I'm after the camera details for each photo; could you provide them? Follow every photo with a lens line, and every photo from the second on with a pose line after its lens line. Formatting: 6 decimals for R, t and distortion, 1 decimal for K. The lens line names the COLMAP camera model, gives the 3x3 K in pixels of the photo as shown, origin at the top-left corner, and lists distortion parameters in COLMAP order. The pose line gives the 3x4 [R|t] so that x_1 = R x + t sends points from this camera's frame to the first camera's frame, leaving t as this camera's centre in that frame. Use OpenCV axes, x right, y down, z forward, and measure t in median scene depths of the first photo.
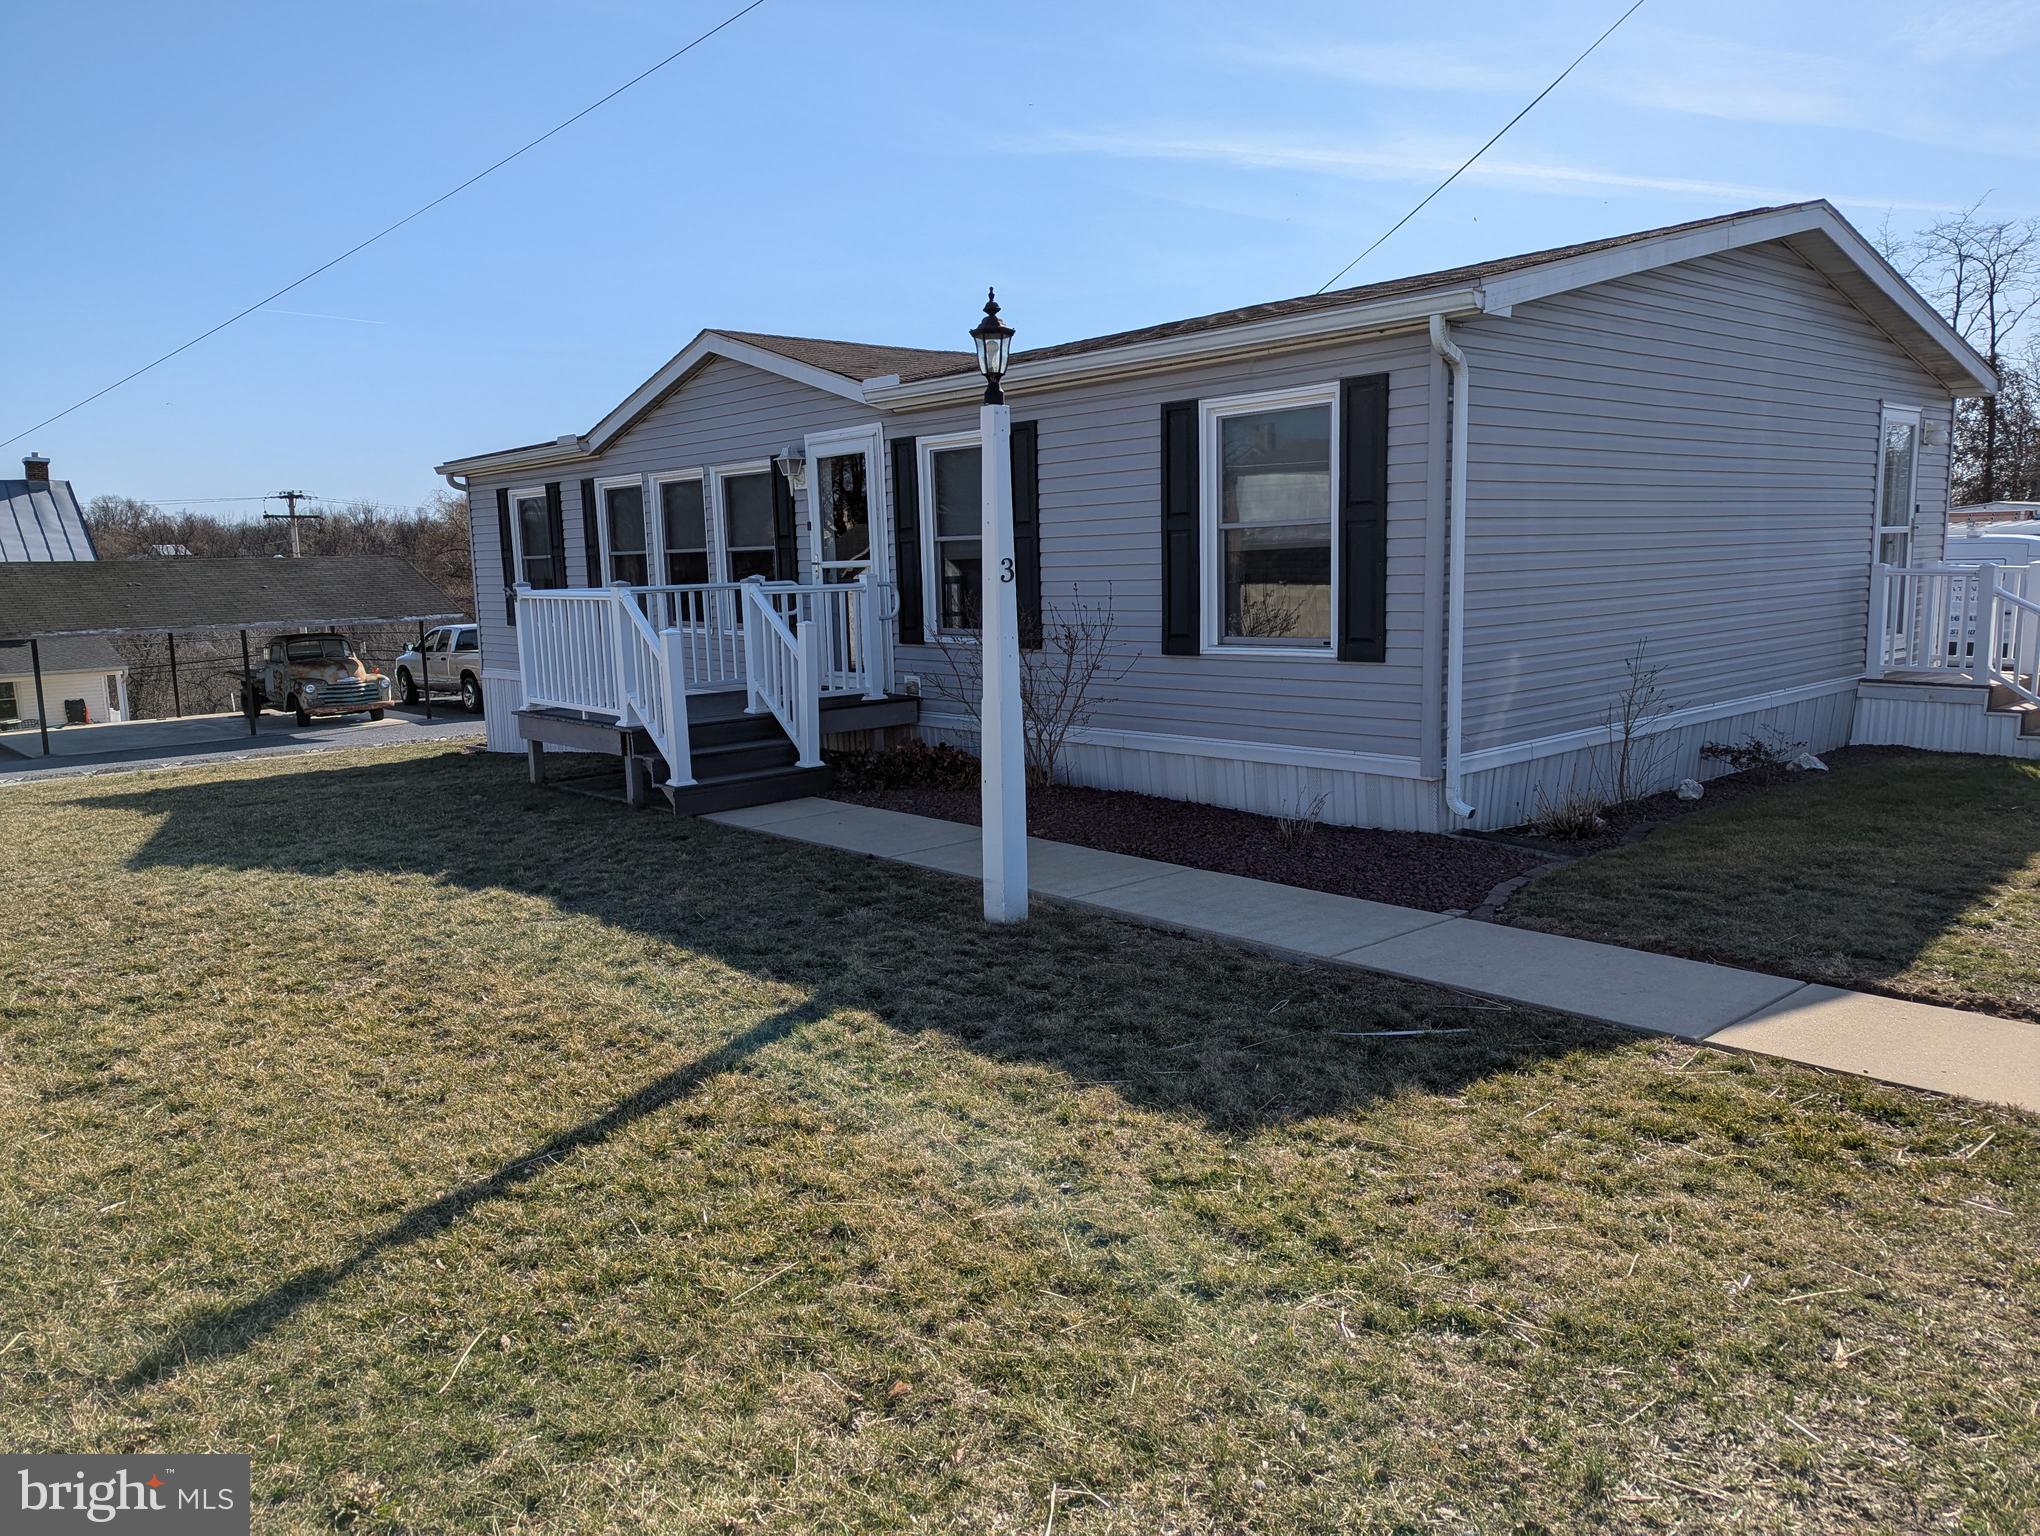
lens RADIAL K [[1433.3, 0, 1013.7], [0, 1433.3, 775.2], [0, 0, 1]] dist [0.074702, -0.078122]
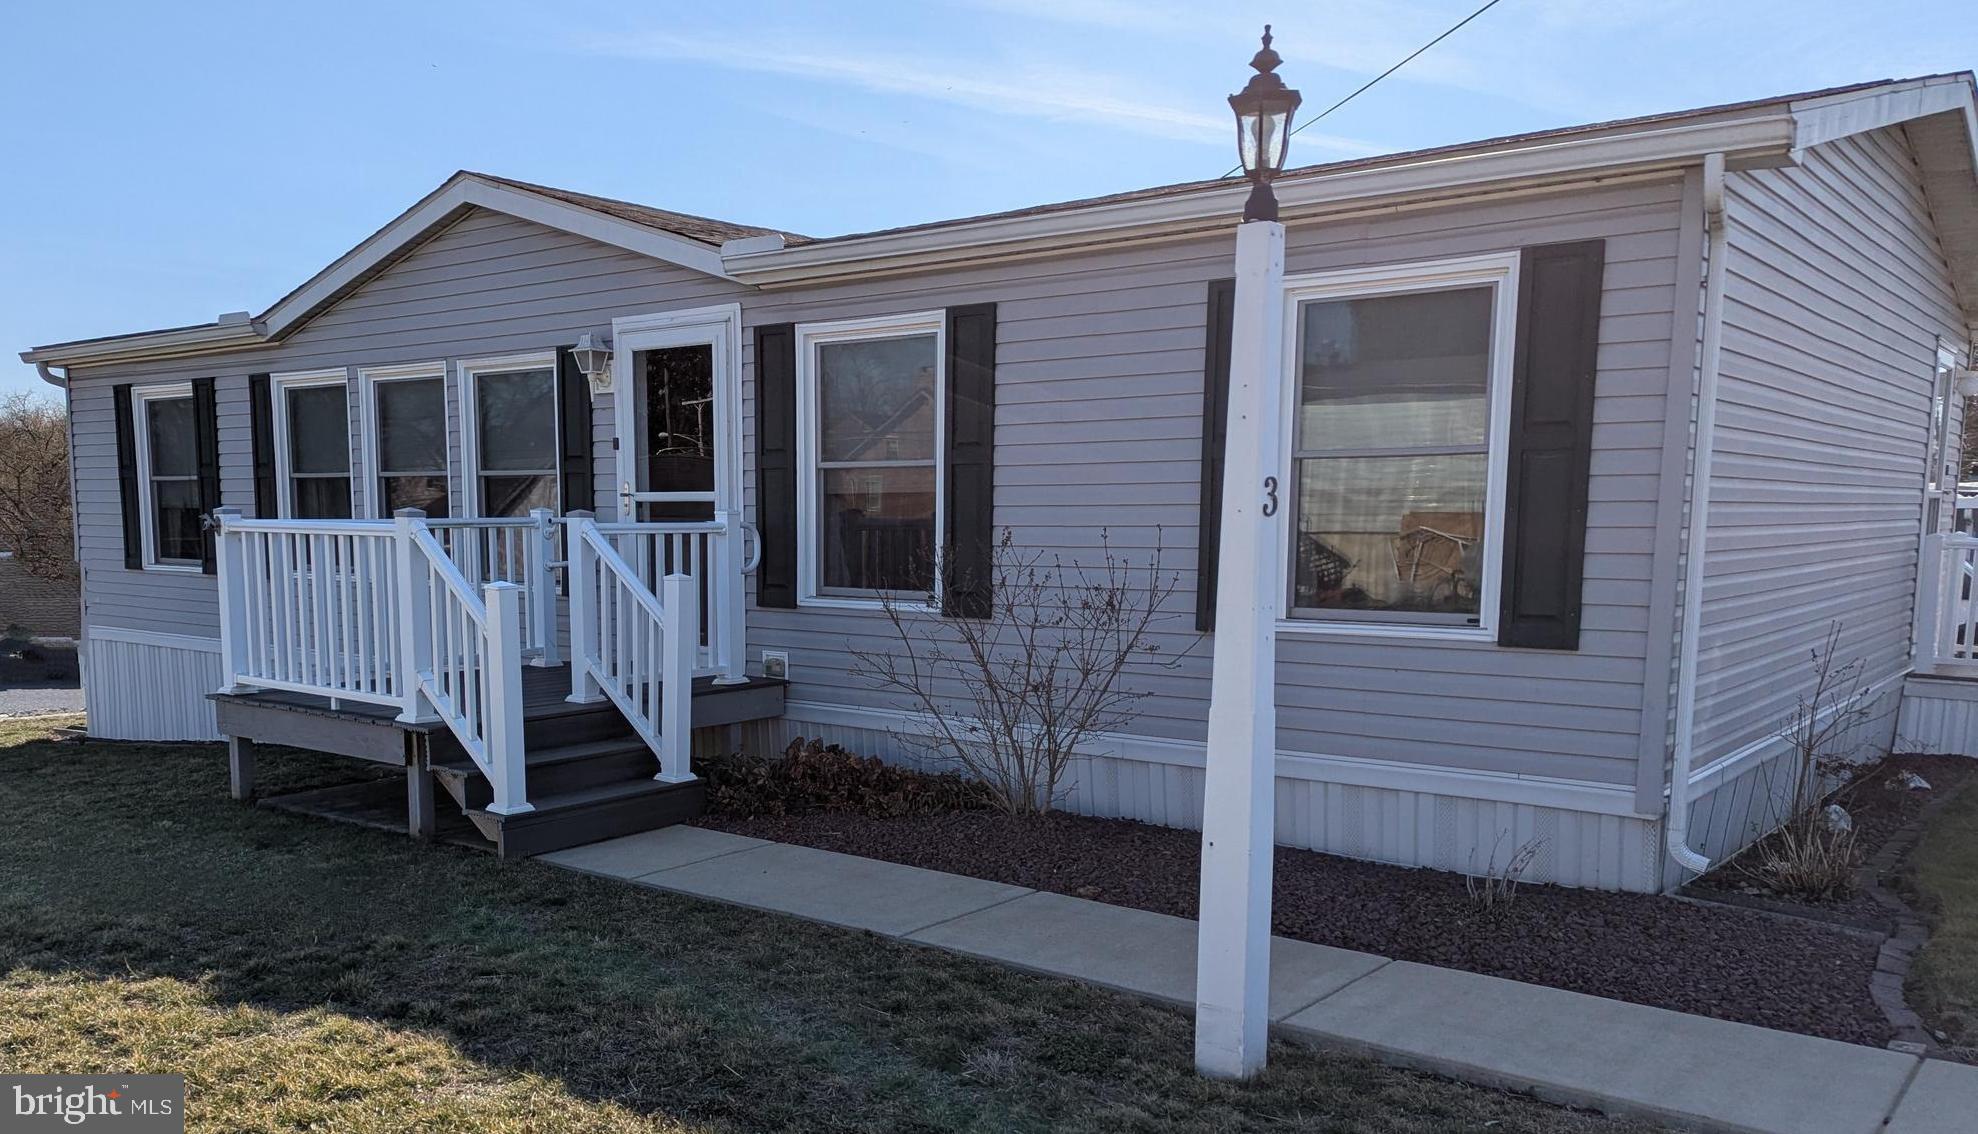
lens RADIAL K [[1595.1, 0, 857.3], [0, 1595.1, 728.5], [0, 0, 1]] dist [0.052843, -0.006258]
pose [[0.989584, 0.009412, 0.143651, -0.147054], [-0.007355, 0.999863, -0.014848, -0.018514], [-0.143771, 0.013637, 0.989517, 0.193831]]
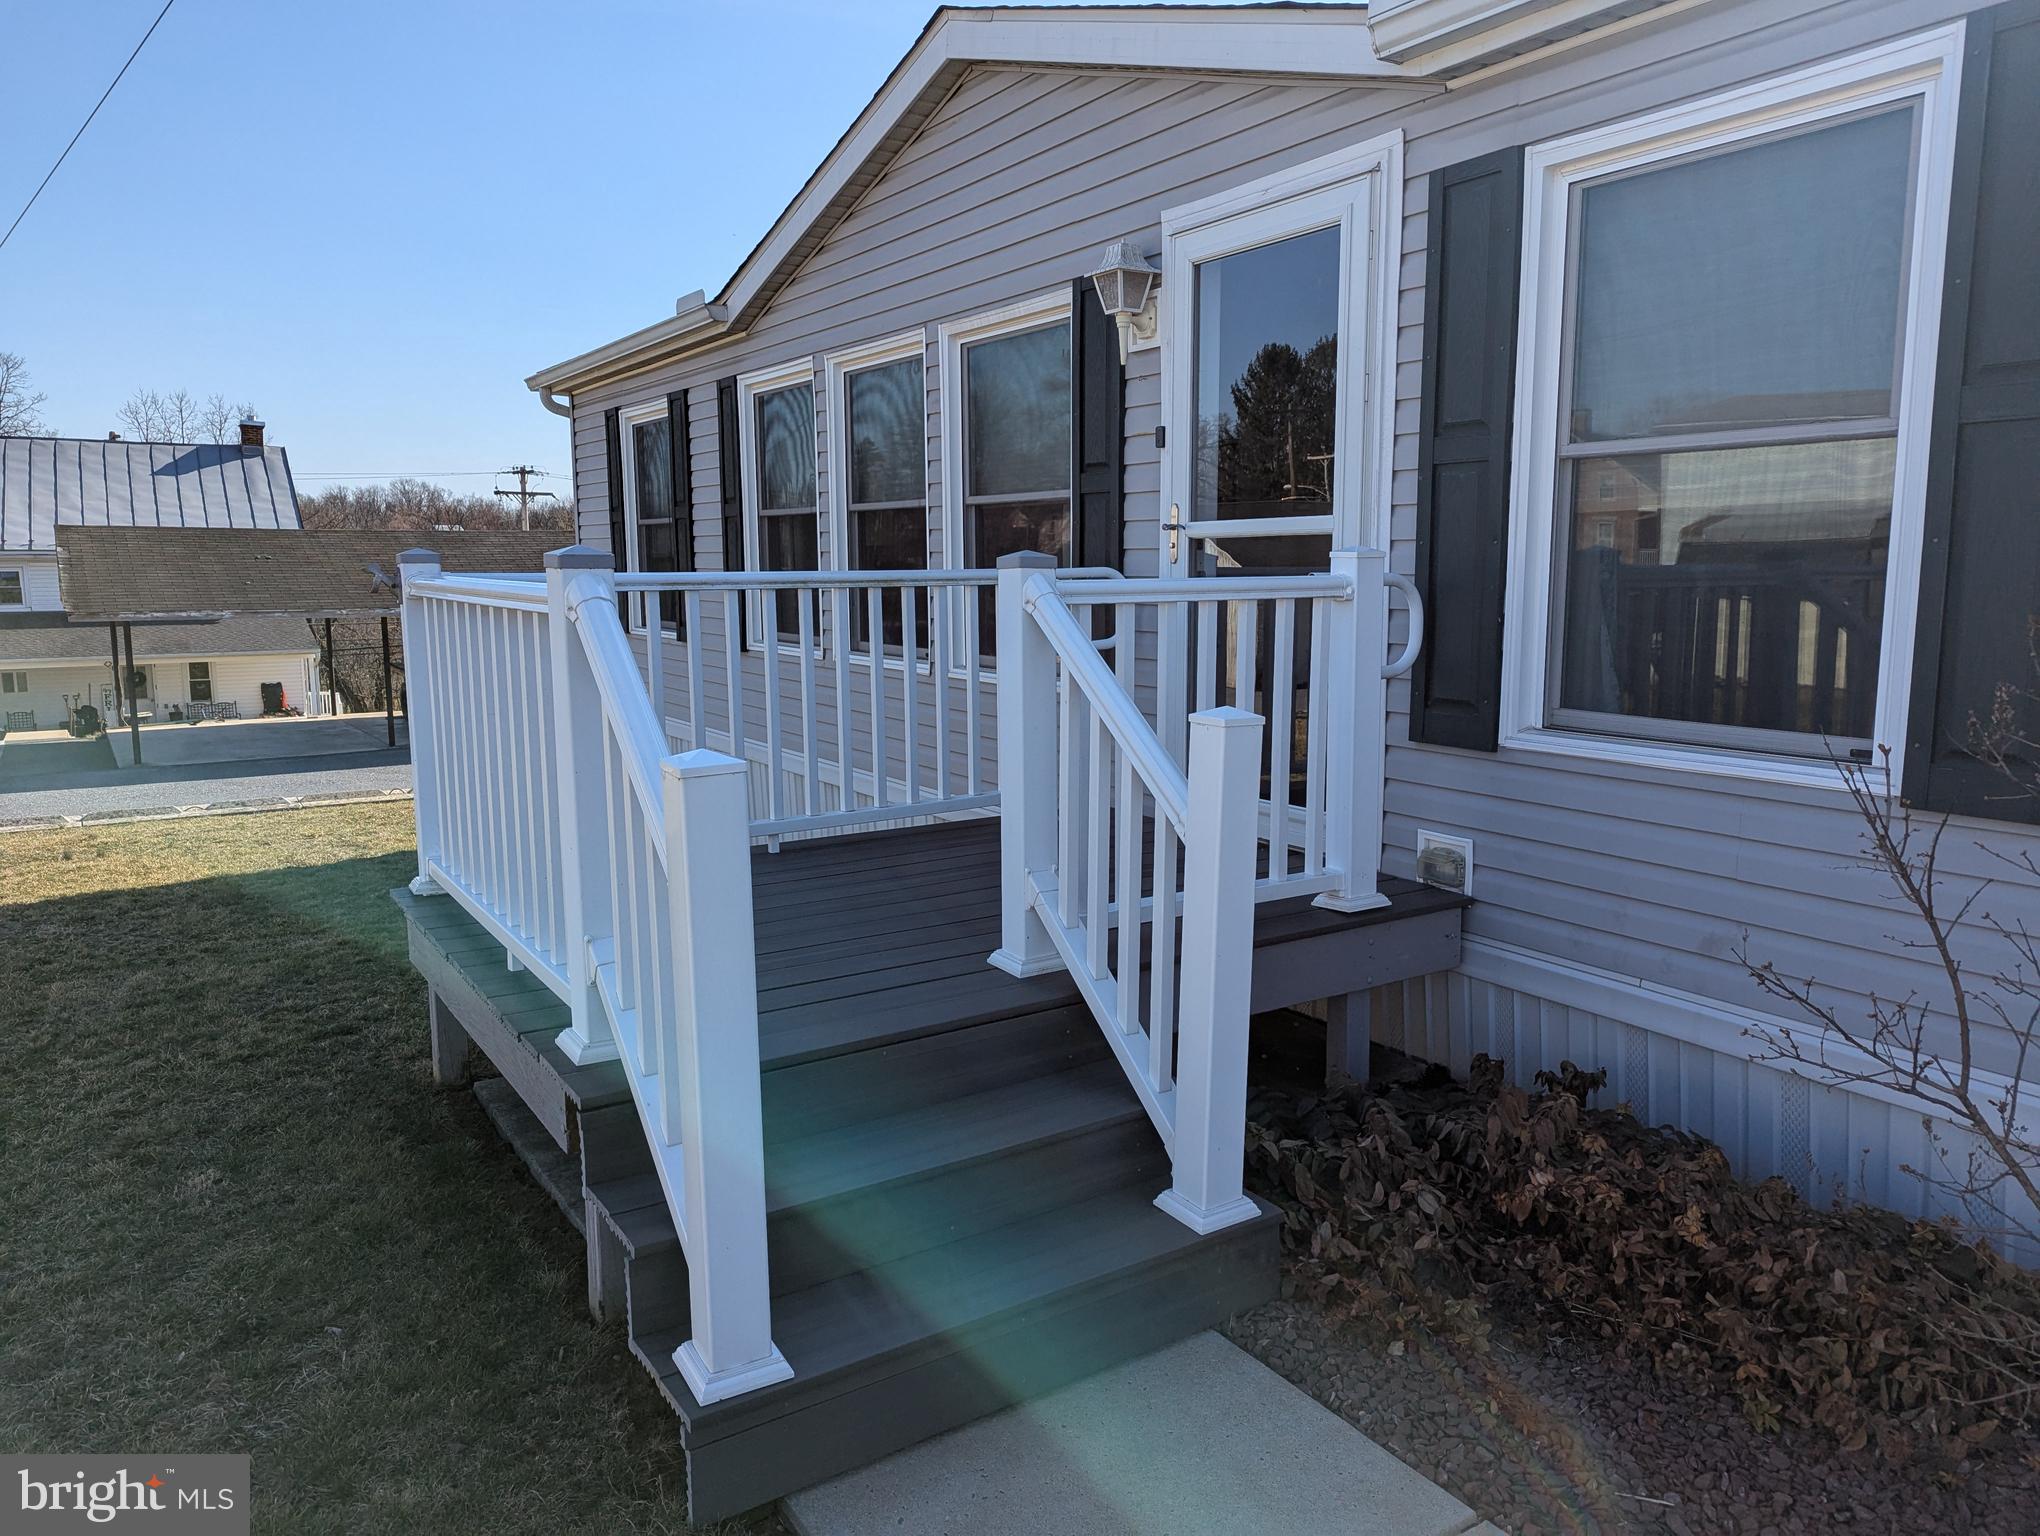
lens RADIAL K [[1449.7, 0, 1028.9], [0, 1449.7, 764.9], [0, 0, 1]] dist [0.083403, -0.077109]
pose [[0.987848, 0.045009, -0.148766, -0.121776], [-0.045867, 0.998945, -0.002343, -0.081585], [0.148504, 0.009138, 0.988870, 0.624524]]
